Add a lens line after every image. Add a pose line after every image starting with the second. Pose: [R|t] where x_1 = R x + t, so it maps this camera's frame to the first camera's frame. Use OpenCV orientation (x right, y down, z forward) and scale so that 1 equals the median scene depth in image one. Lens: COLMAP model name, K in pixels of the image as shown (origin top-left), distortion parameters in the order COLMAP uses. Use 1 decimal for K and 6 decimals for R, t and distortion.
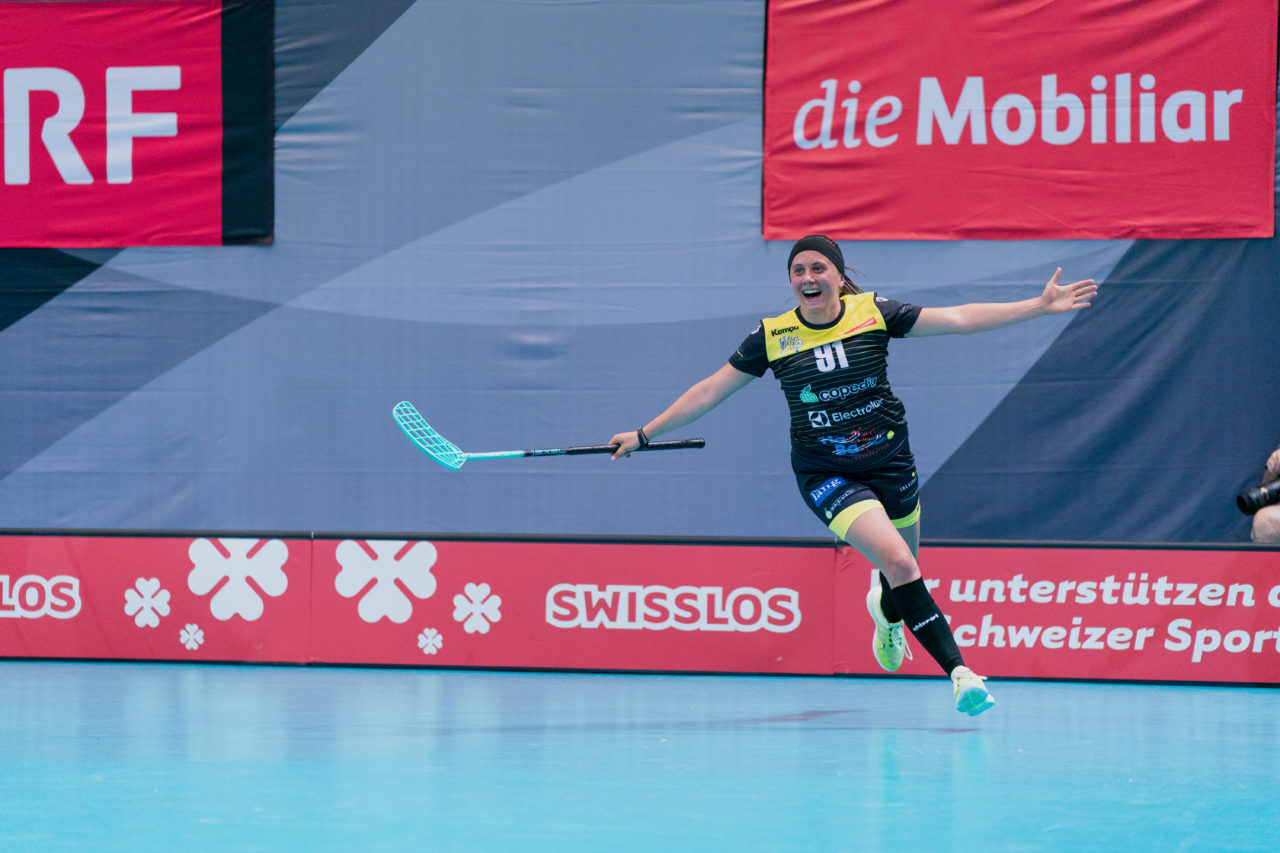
lens RADIAL K [[5175.9, 0, 570.0], [0, 5175.9, 340.9], [0, 0, 1]] dist [0.293855, 0.000000]
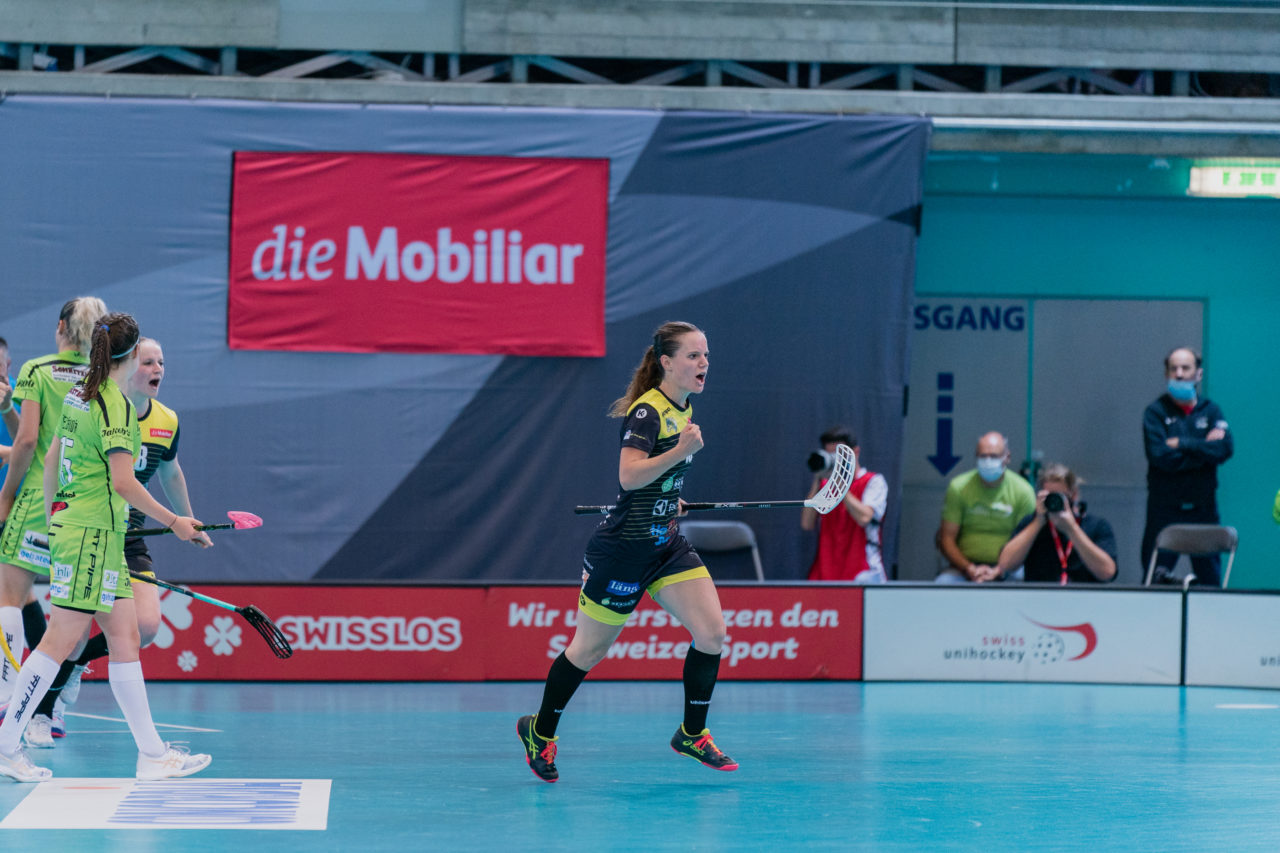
lens RADIAL K [[8940.8, 0, 698.8], [0, 8940.8, 420.9], [0, 0, 1]] dist [0.569505, 0.000000]
pose [[0.810232, 0.004070, 0.586095, -1.186886], [-0.019110, 0.999628, 0.019475, -0.047802], [-0.585797, -0.026980, 0.810009, -0.881609]]
